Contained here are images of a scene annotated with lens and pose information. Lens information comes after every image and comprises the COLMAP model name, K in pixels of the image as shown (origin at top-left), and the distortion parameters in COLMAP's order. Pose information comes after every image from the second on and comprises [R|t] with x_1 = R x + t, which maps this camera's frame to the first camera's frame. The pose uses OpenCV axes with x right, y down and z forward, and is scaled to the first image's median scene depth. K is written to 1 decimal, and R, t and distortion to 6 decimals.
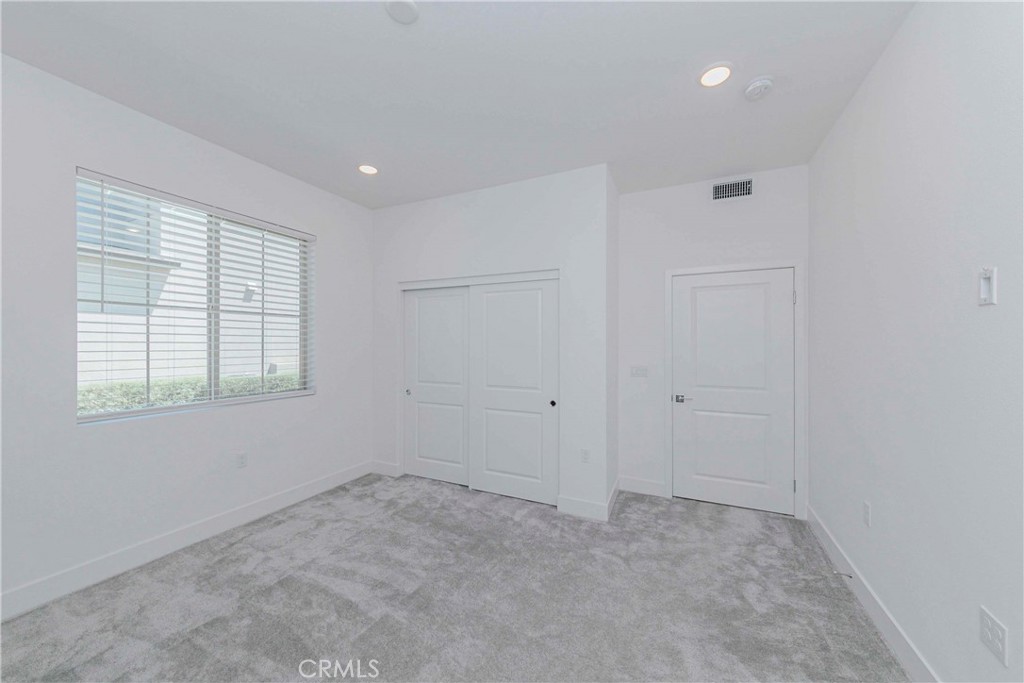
lens RADIAL K [[369.2, 0, 511.9], [0, 369.2, 346.0], [0, 0, 1]] dist [0.003688, -0.000762]
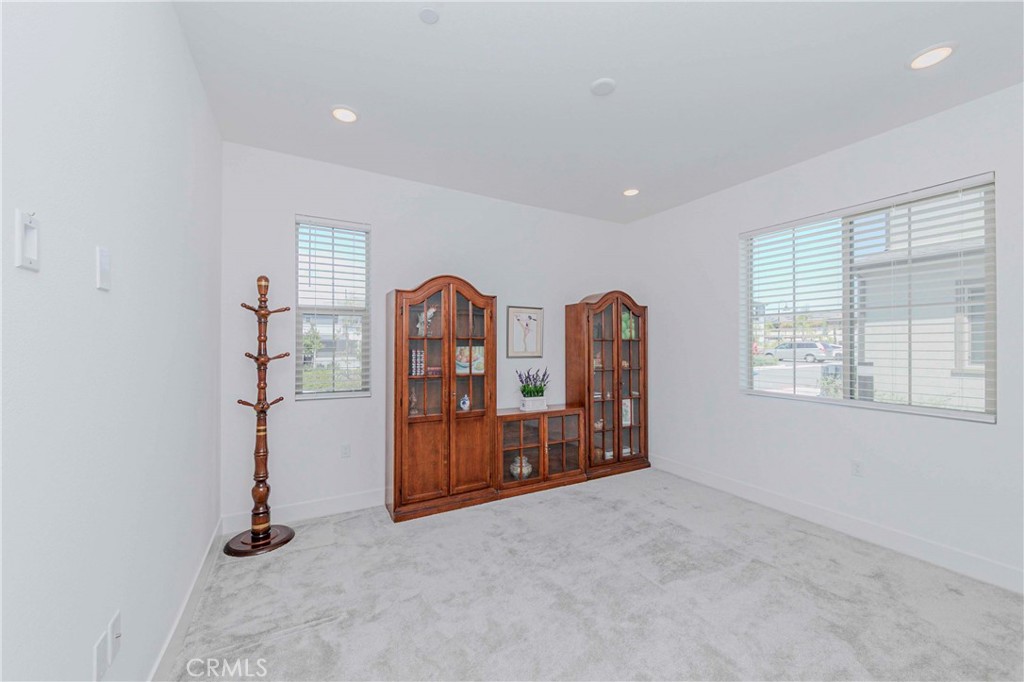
lens RADIAL K [[379.5, 0, 512.5], [0, 379.5, 342.0], [0, 0, 1]] dist [-0.000008, 0.000012]
pose [[-0.555931, -0.012841, -0.831129, 0.522563], [-0.009600, 0.999913, -0.009028, 0.007764], [0.831173, 0.002960, -0.556006, 0.771489]]
